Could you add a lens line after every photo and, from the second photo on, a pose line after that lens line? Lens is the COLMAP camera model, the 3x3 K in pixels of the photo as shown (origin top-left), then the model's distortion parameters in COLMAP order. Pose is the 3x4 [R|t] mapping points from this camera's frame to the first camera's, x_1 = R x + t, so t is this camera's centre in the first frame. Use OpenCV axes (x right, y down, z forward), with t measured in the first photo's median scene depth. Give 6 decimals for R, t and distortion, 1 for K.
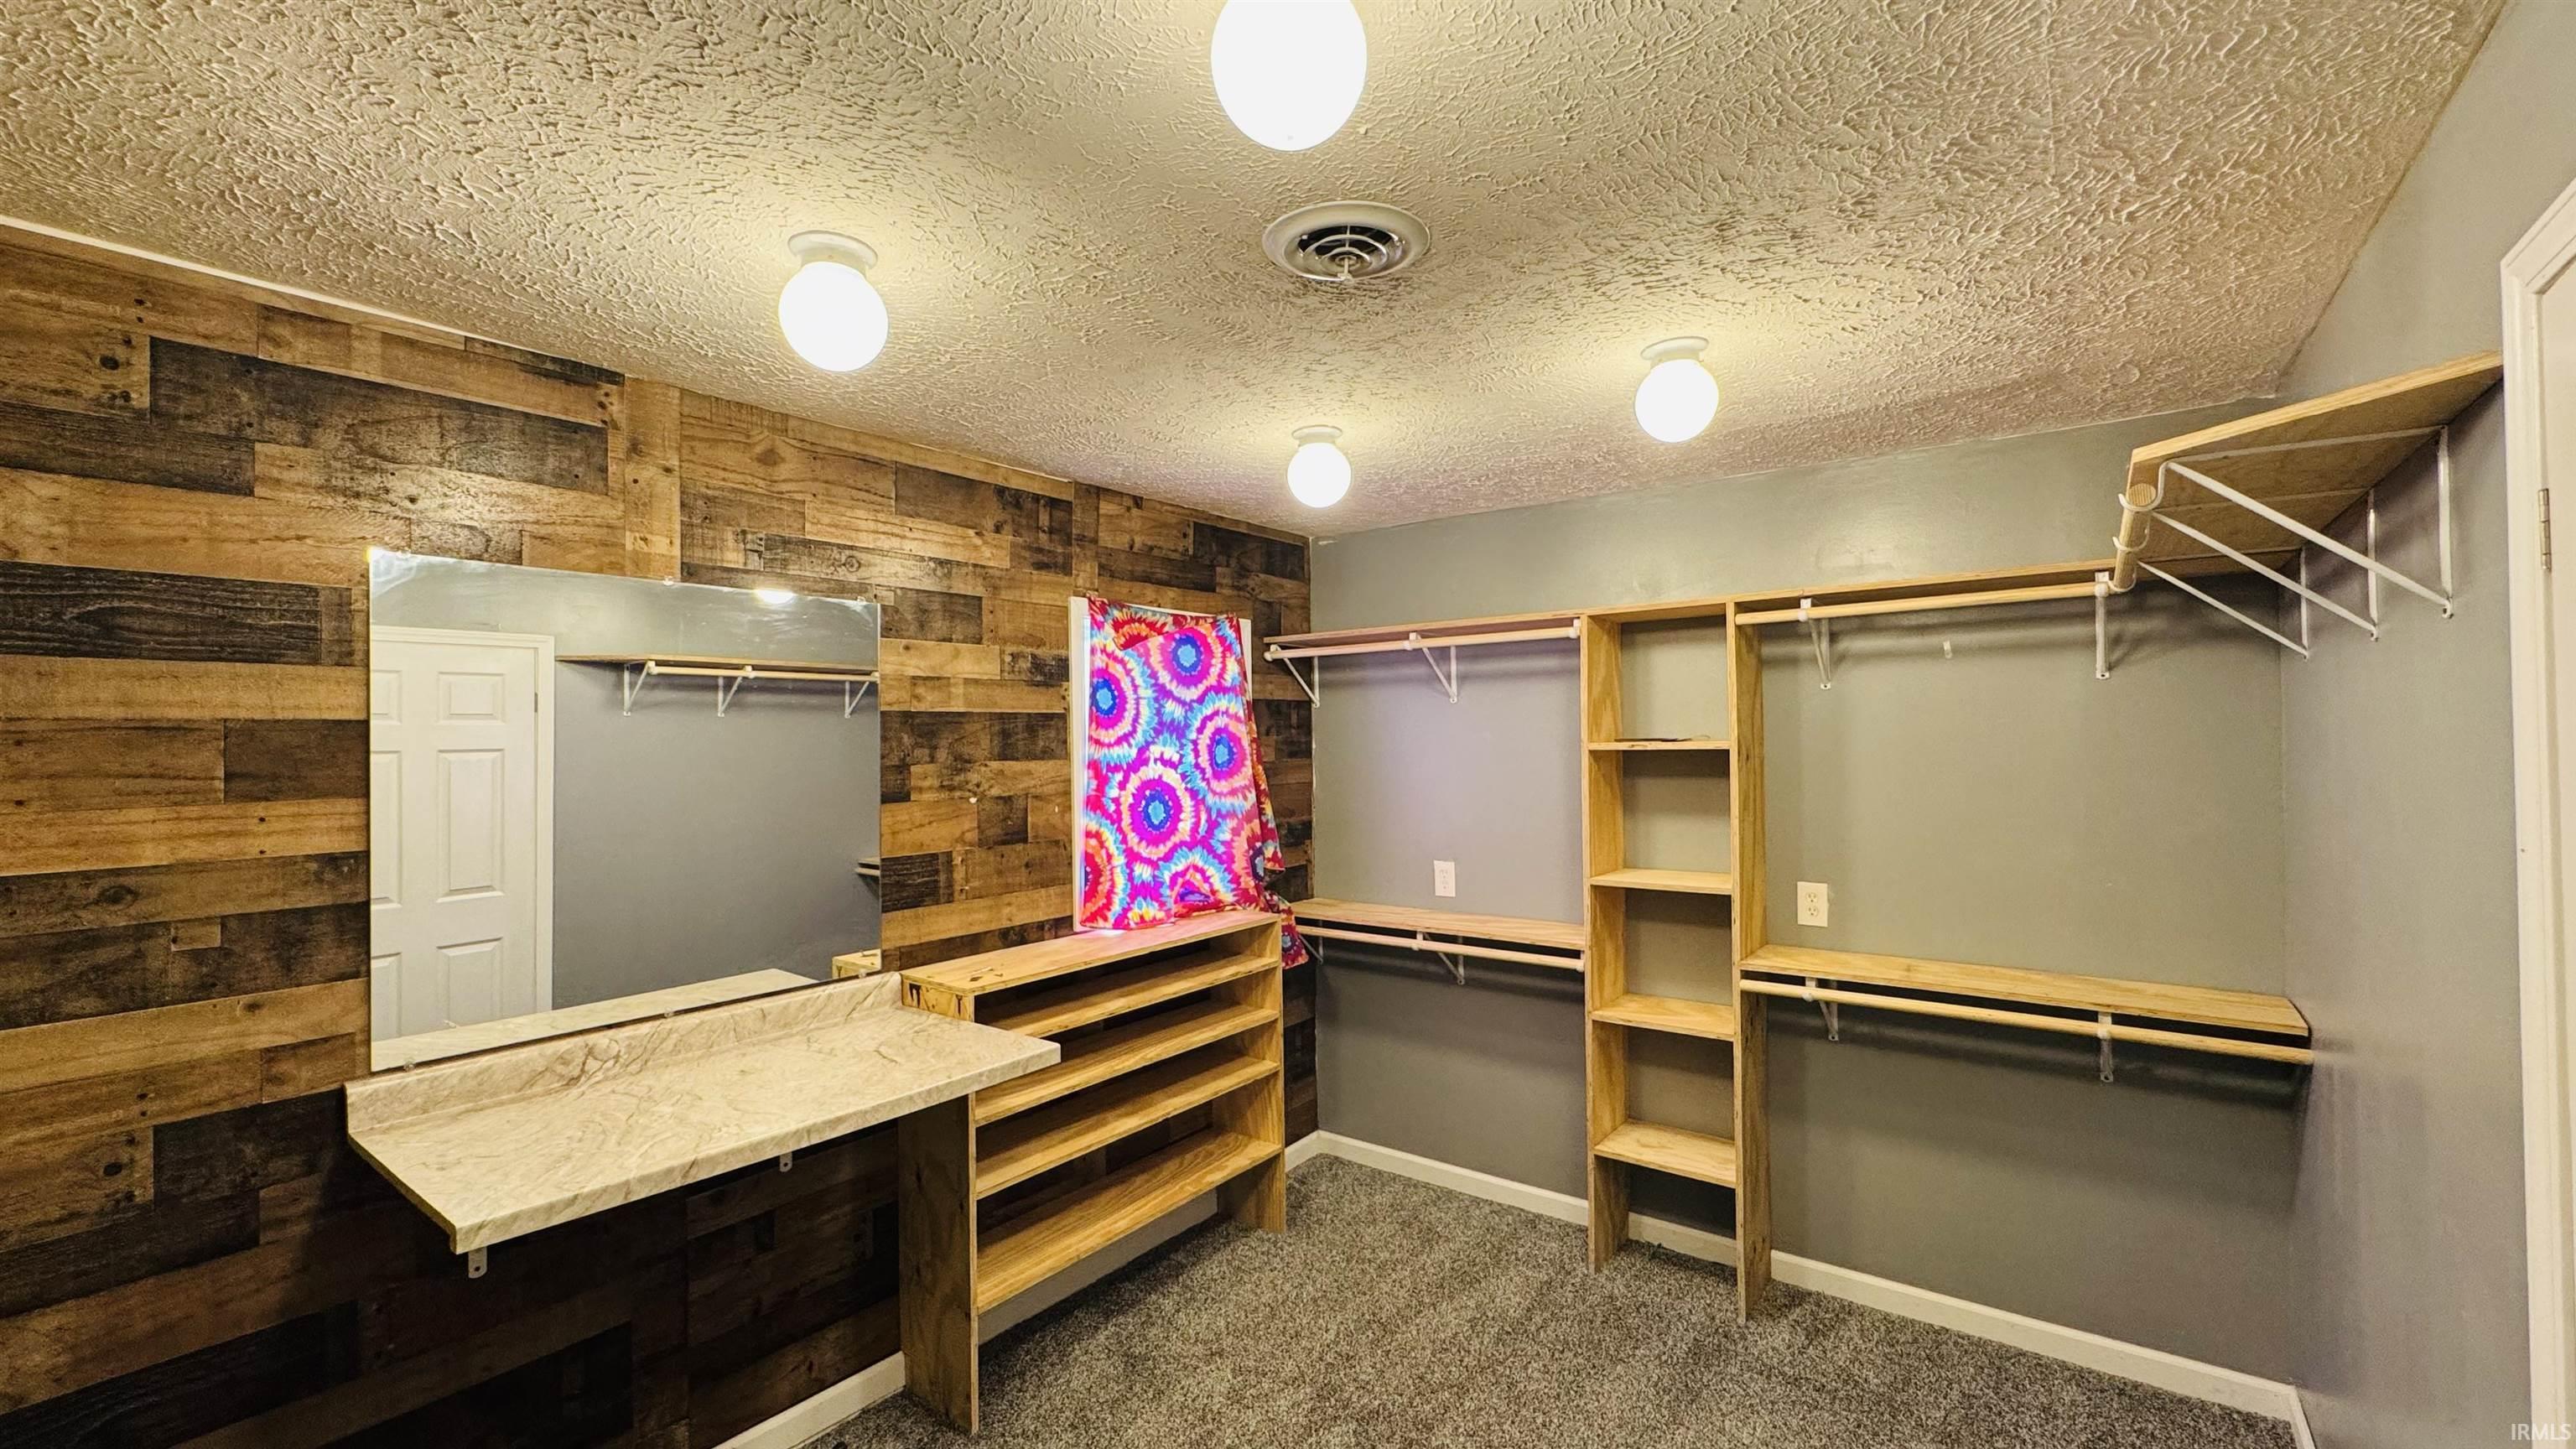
lens RADIAL K [[1044.3, 0, 1288.0], [0, 1044.3, 724.5], [0, 0, 1]] dist [-0.000866, -0.000357]
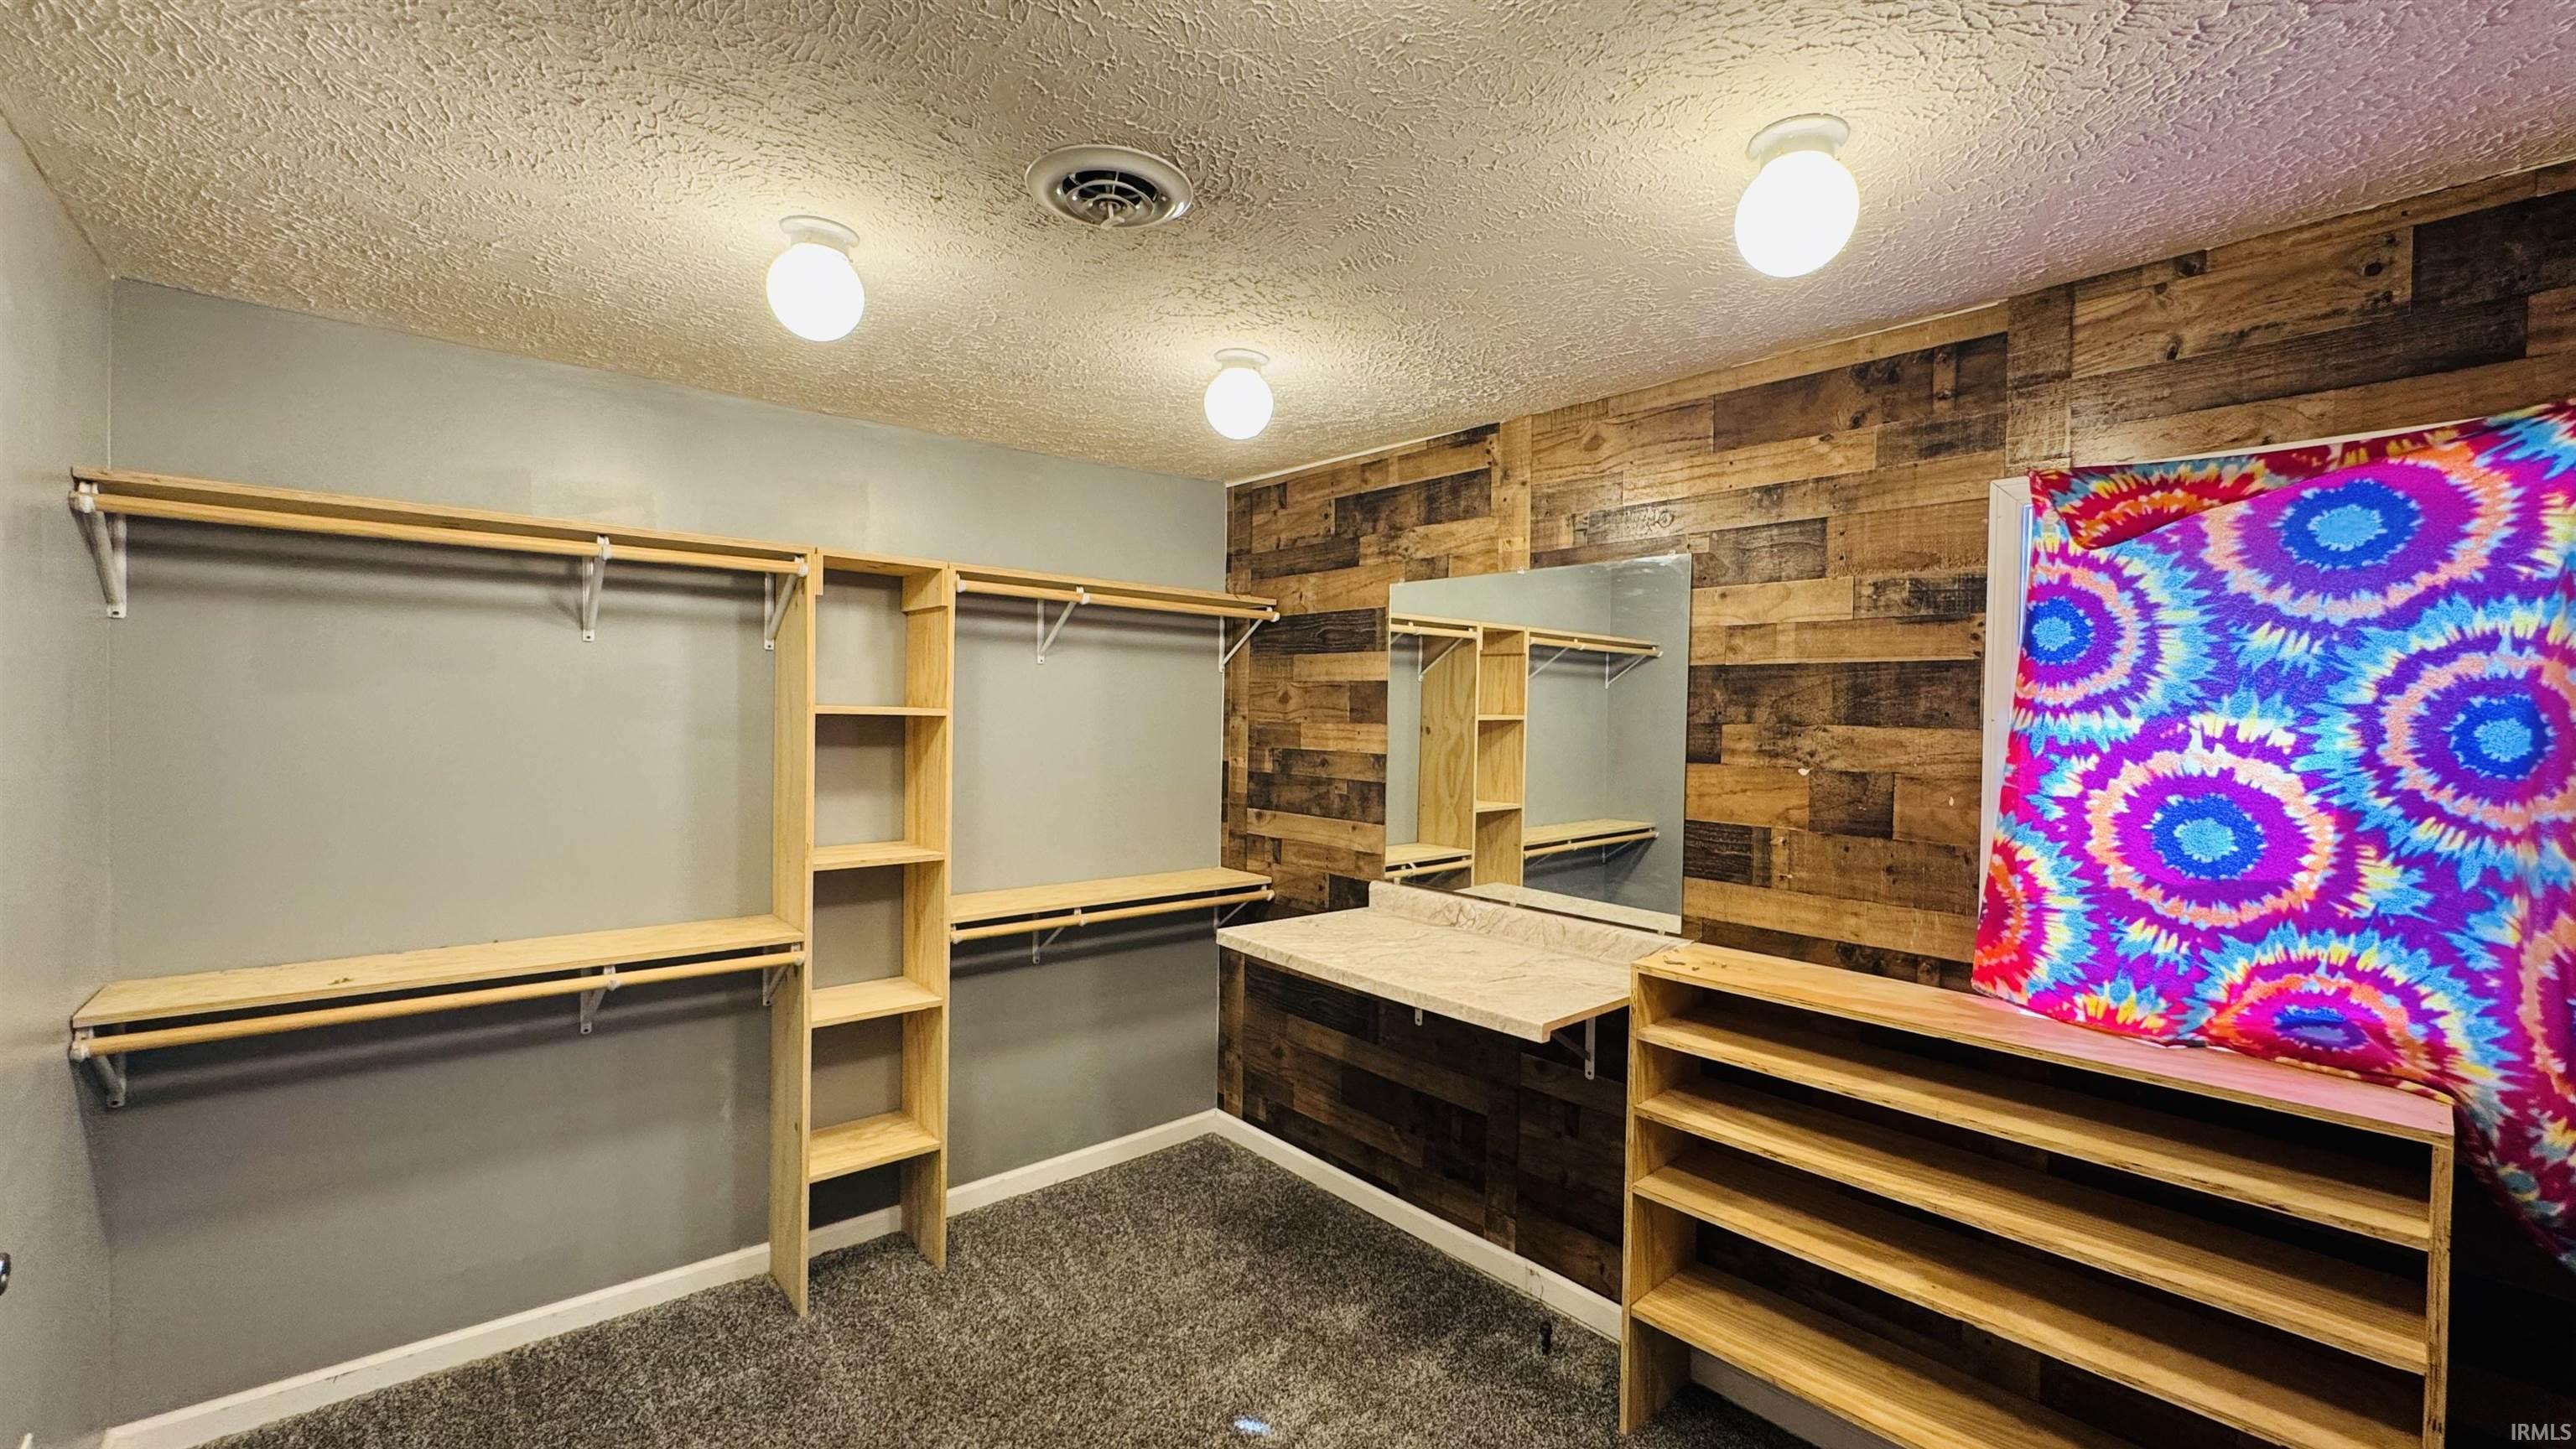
lens RADIAL K [[1062.6, 0, 1284.6], [0, 1062.6, 715.6], [0, 0, 1]] dist [0.002033, 0.000276]
pose [[-0.206632, 0.021254, -0.978188, 0.555919], [0.001613, 0.999770, 0.021383, 0.009672], [0.978417, 0.002840, -0.206619, 0.728060]]
